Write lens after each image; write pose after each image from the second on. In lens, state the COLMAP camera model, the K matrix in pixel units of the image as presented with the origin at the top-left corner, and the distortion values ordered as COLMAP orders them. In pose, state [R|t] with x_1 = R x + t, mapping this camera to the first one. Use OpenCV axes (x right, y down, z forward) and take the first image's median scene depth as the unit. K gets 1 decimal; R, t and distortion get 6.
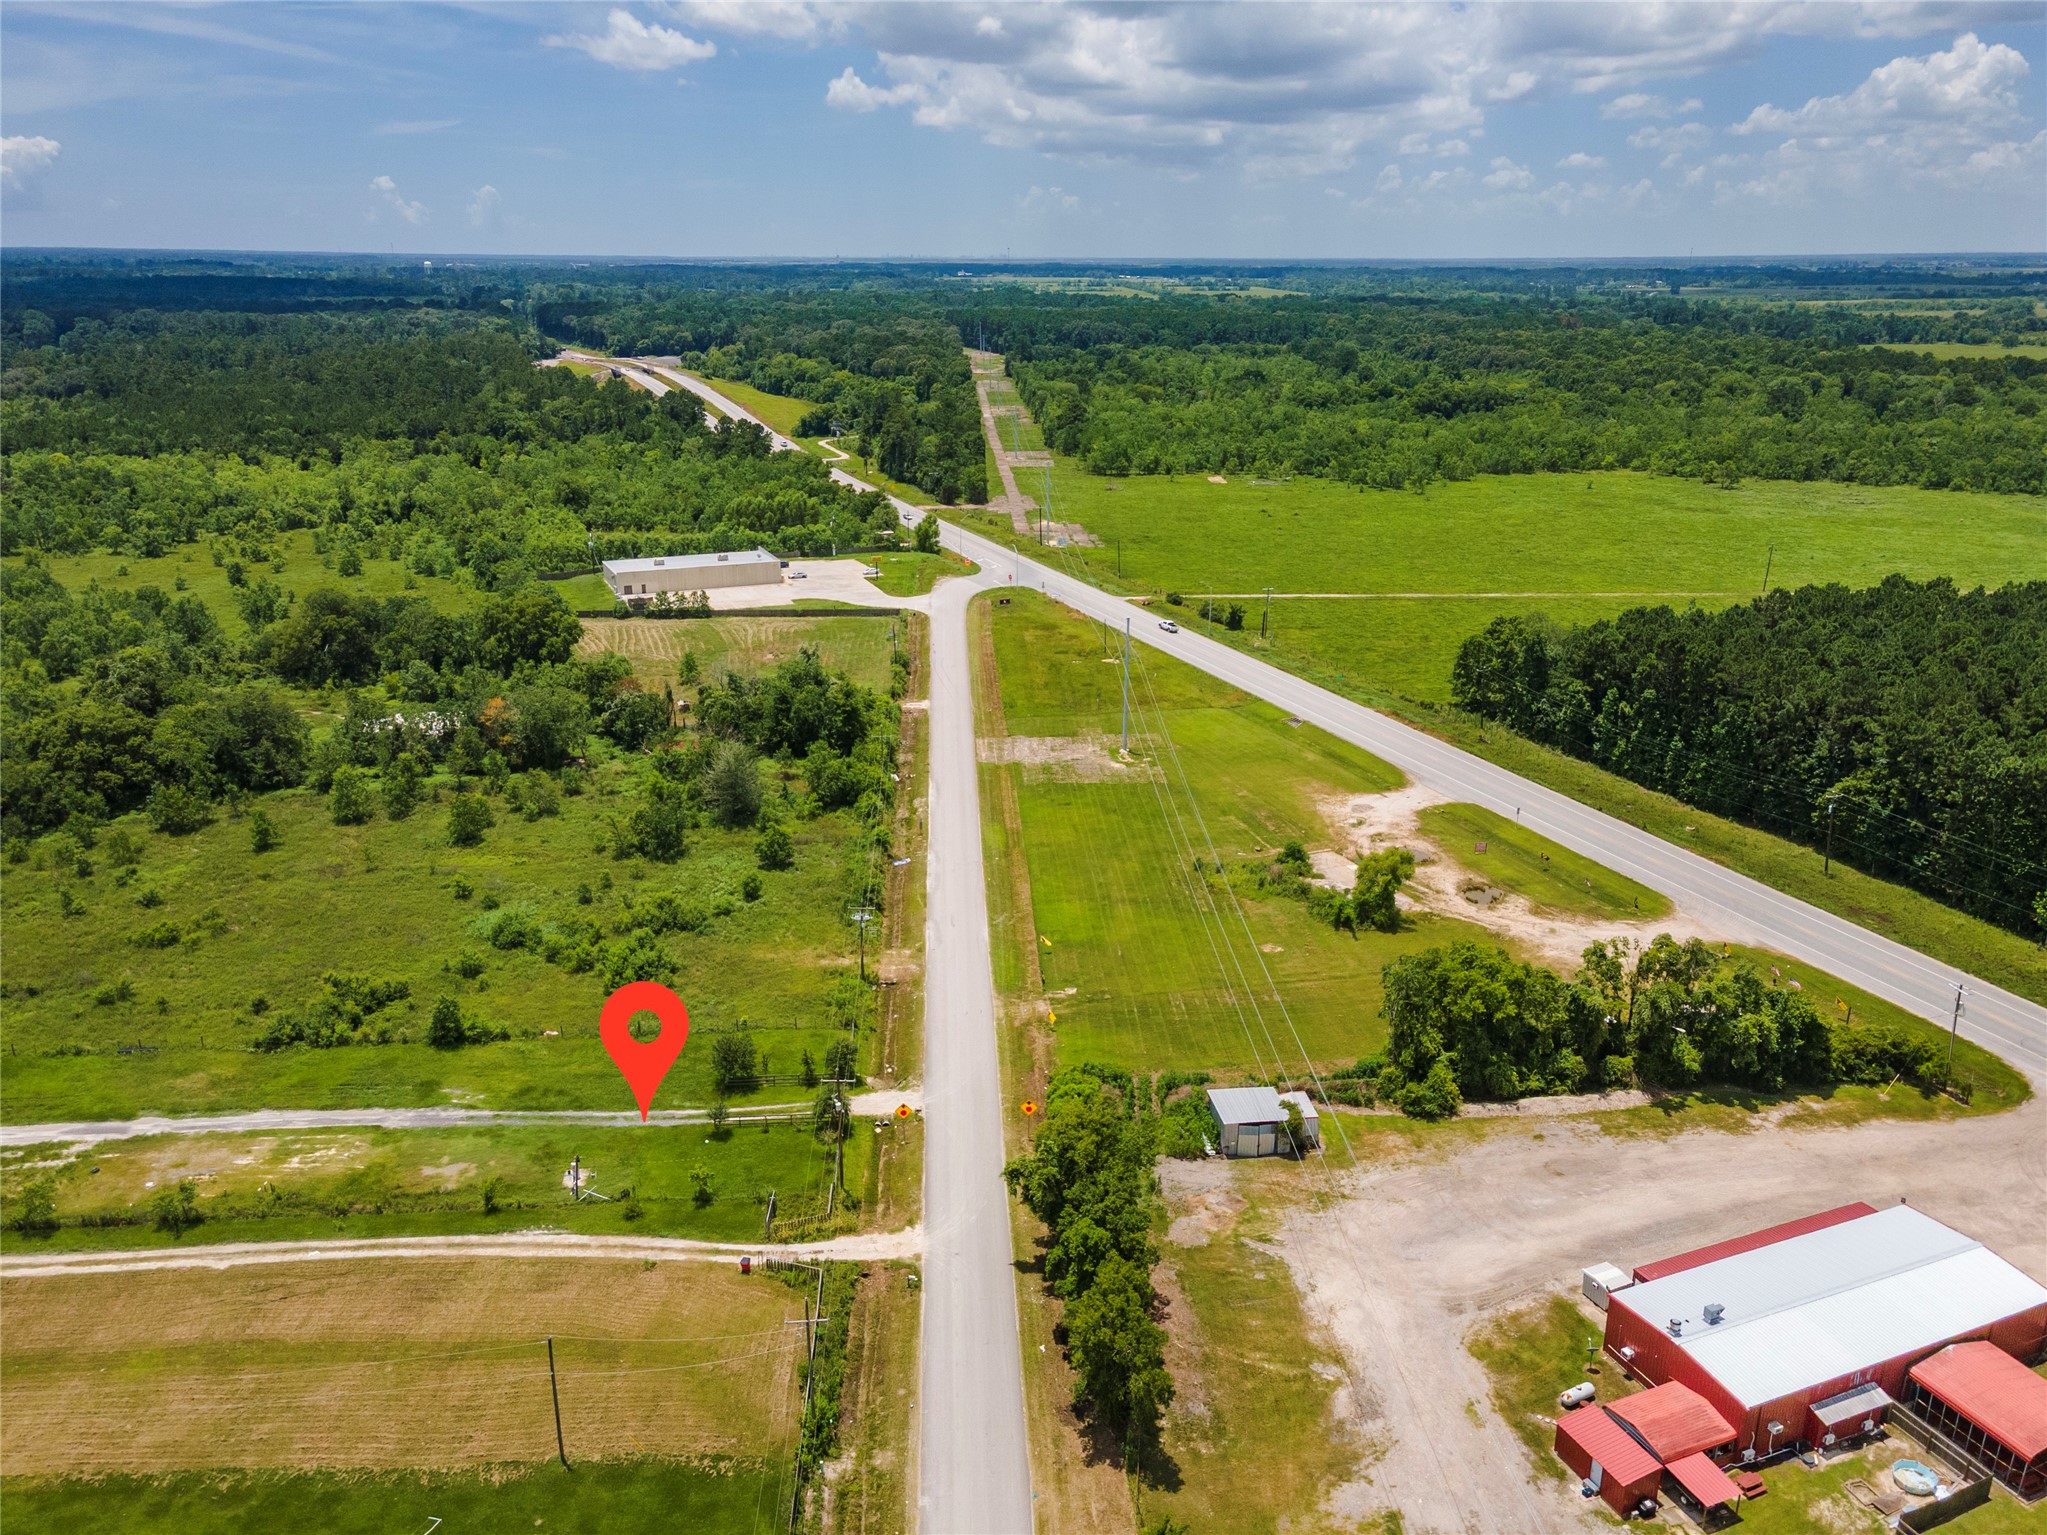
lens RADIAL K [[1522.9, 0, 1023.5], [0, 1522.9, 767.5], [0, 0, 1]] dist [0.007122, 0.058517]
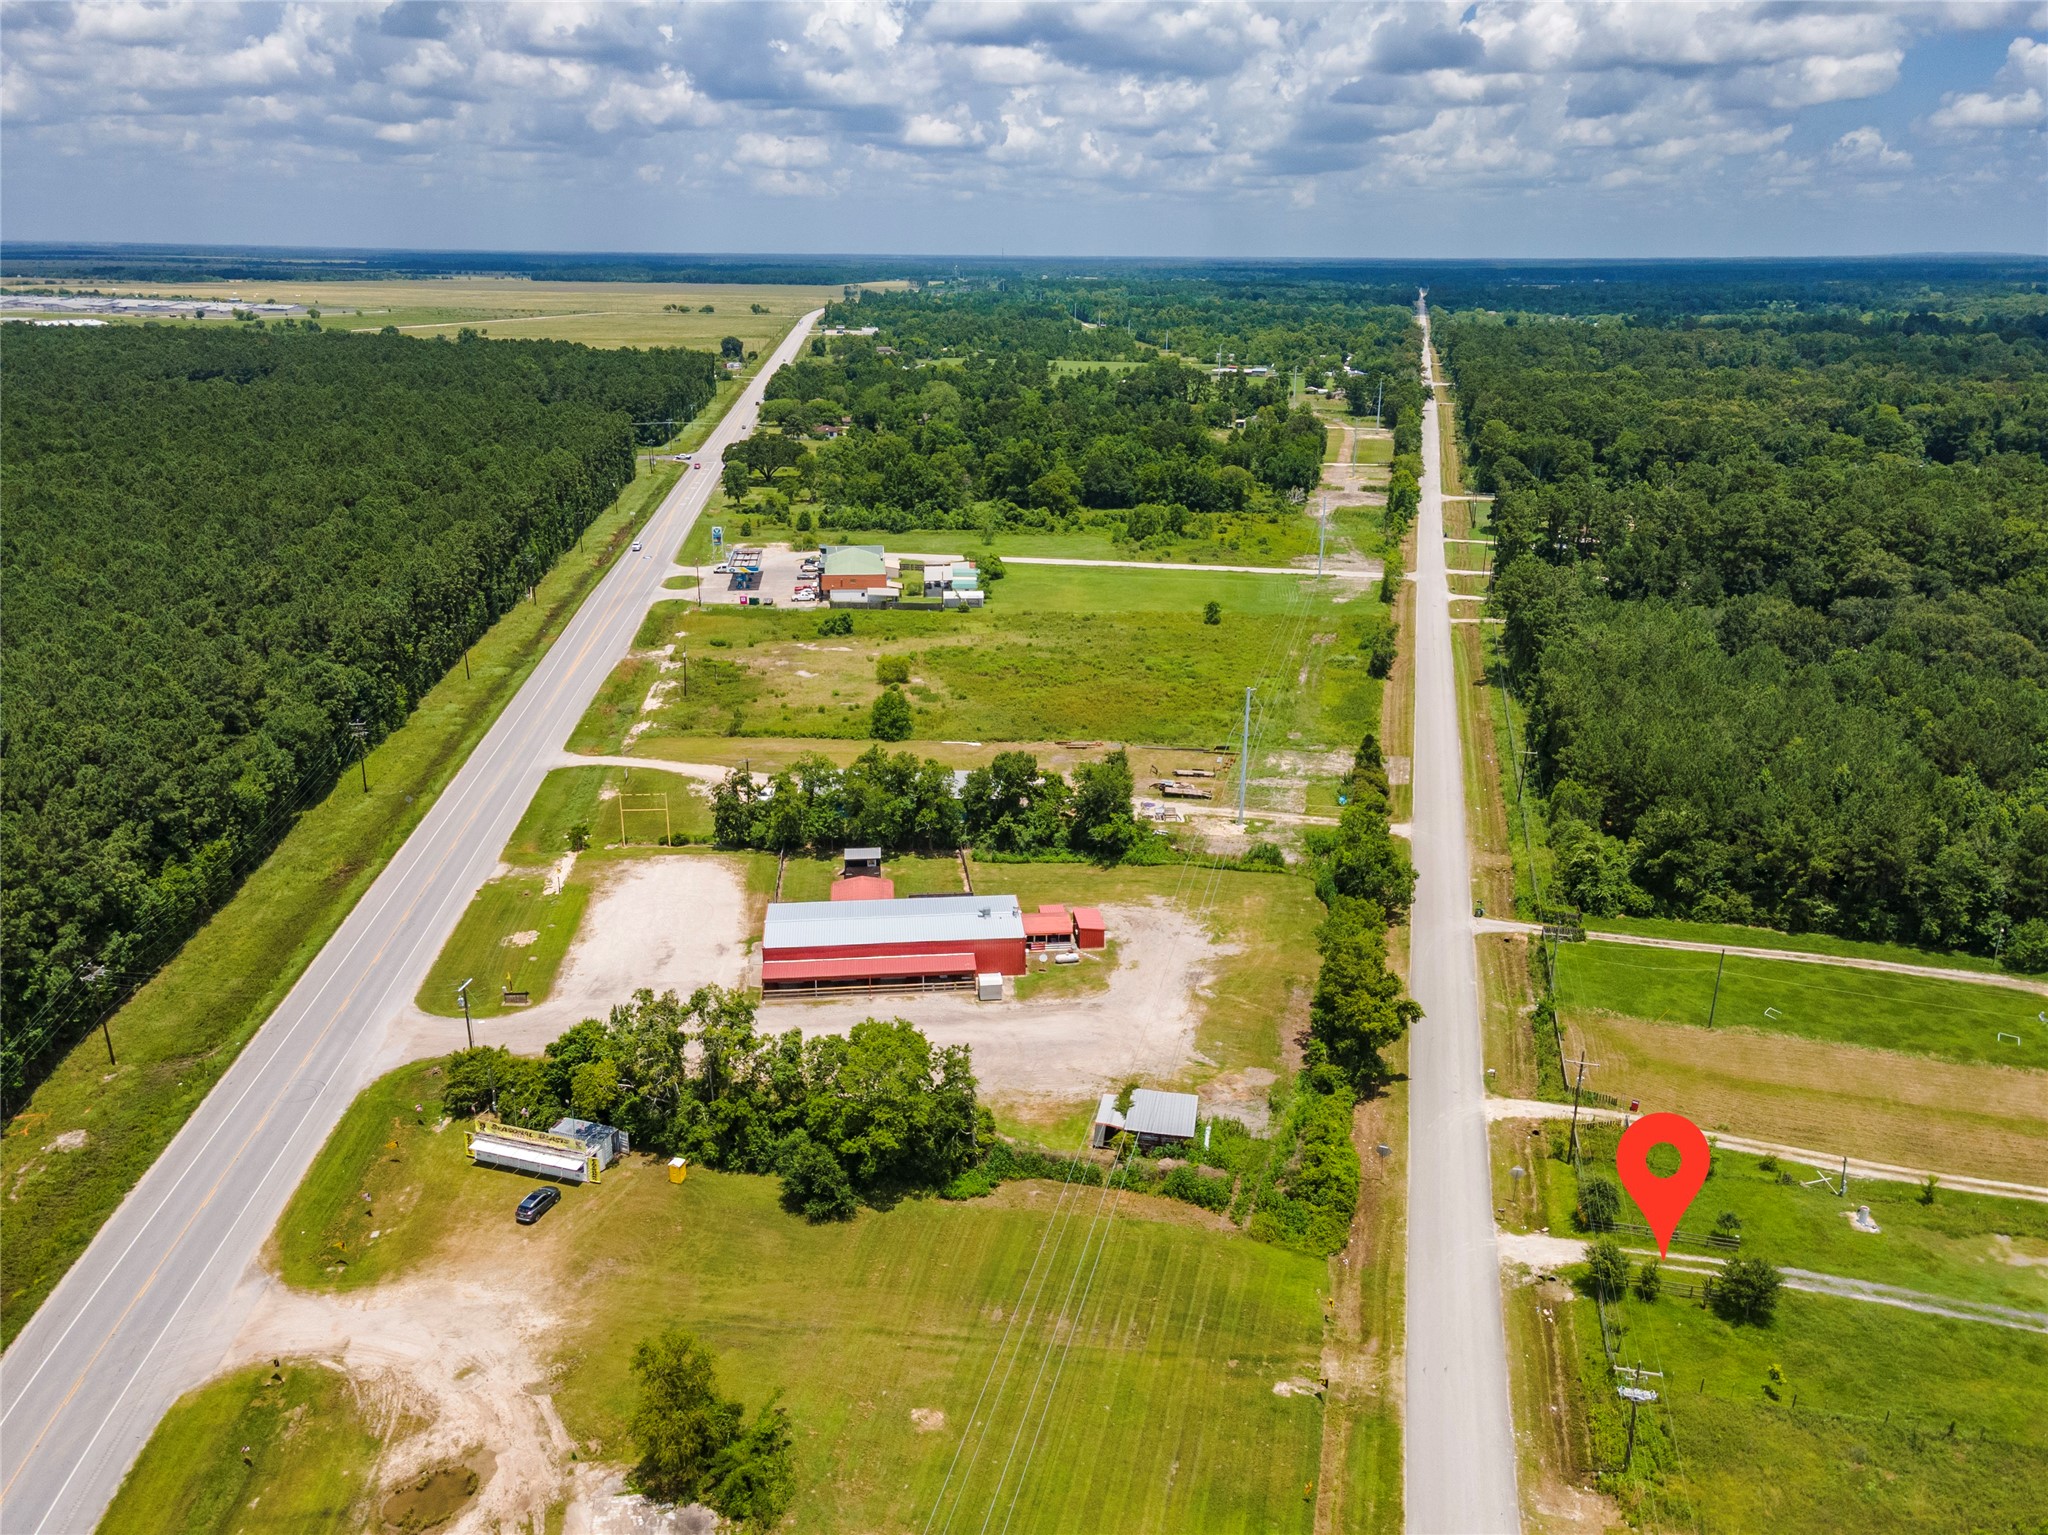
lens RADIAL K [[1523.7, 0, 1024.0], [0, 1523.7, 767.5], [0, 0, 1]] dist [0.007122, 0.058517]
pose [[-0.955935, -0.104689, 0.274277, -0.013958], [0.083961, 0.797745, 0.597121, -0.428447], [-0.281315, 0.593837, -0.753803, 1.230663]]
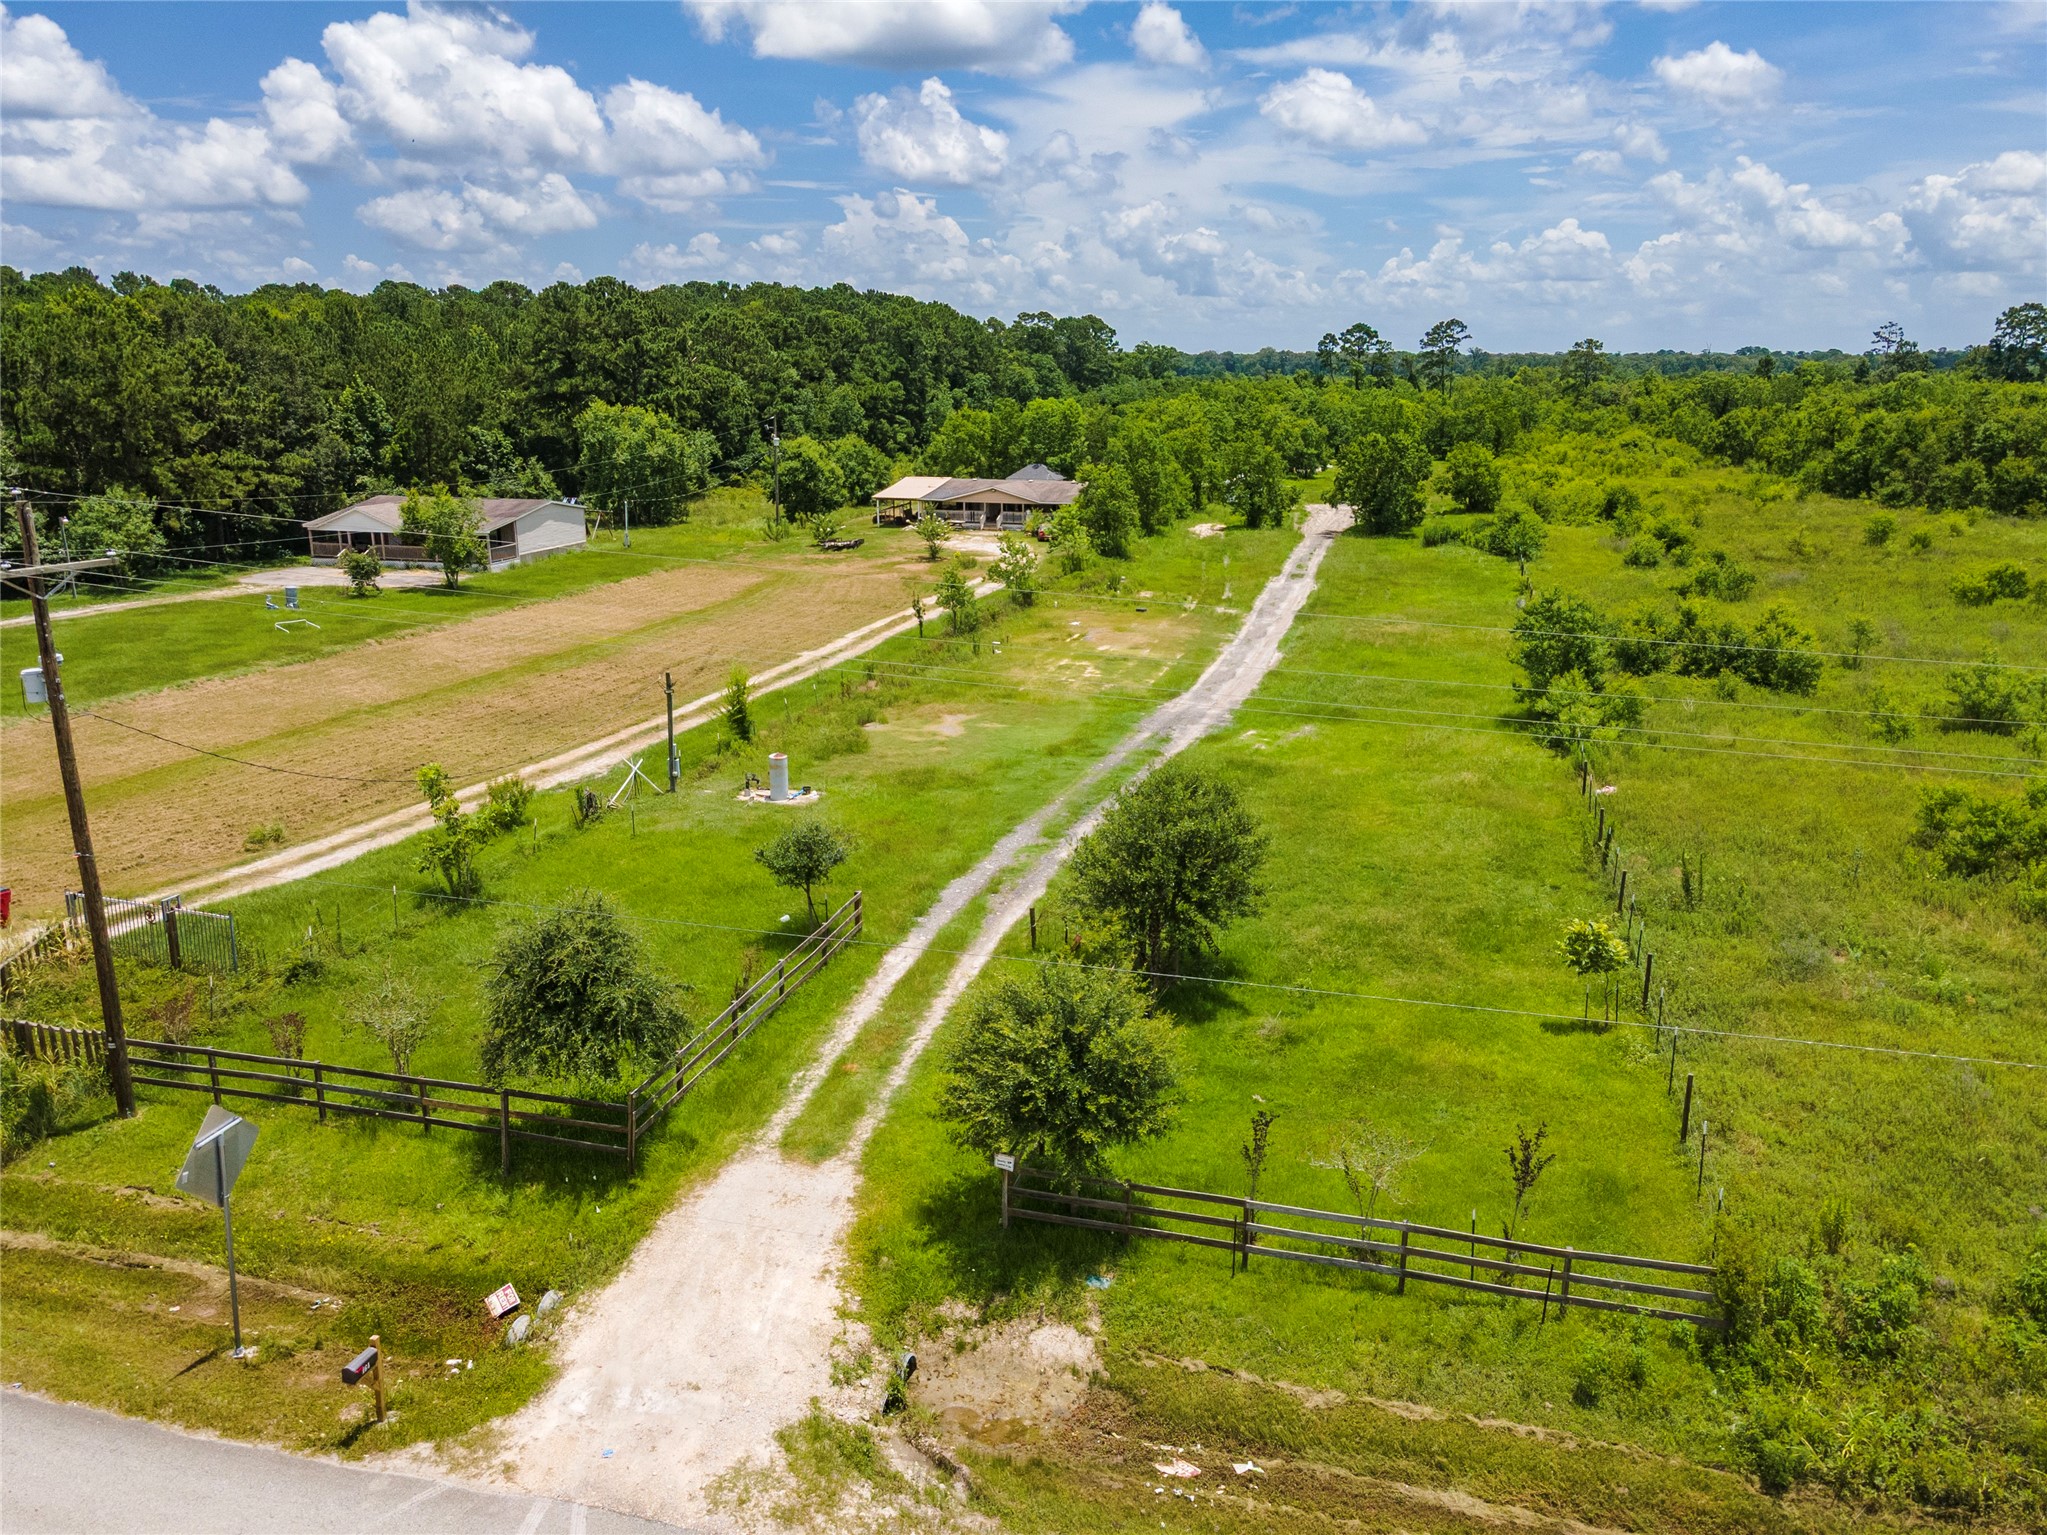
lens RADIAL K [[1522.9, 0, 1023.5], [0, 1522.9, 767.5], [0, 0, 1]] dist [0.007122, 0.058517]
pose [[-0.330685, 0.238149, -0.913199, 0.021949], [-0.302495, 0.889837, 0.341595, 0.081563], [0.893949, 0.389198, -0.222217, 0.810773]]
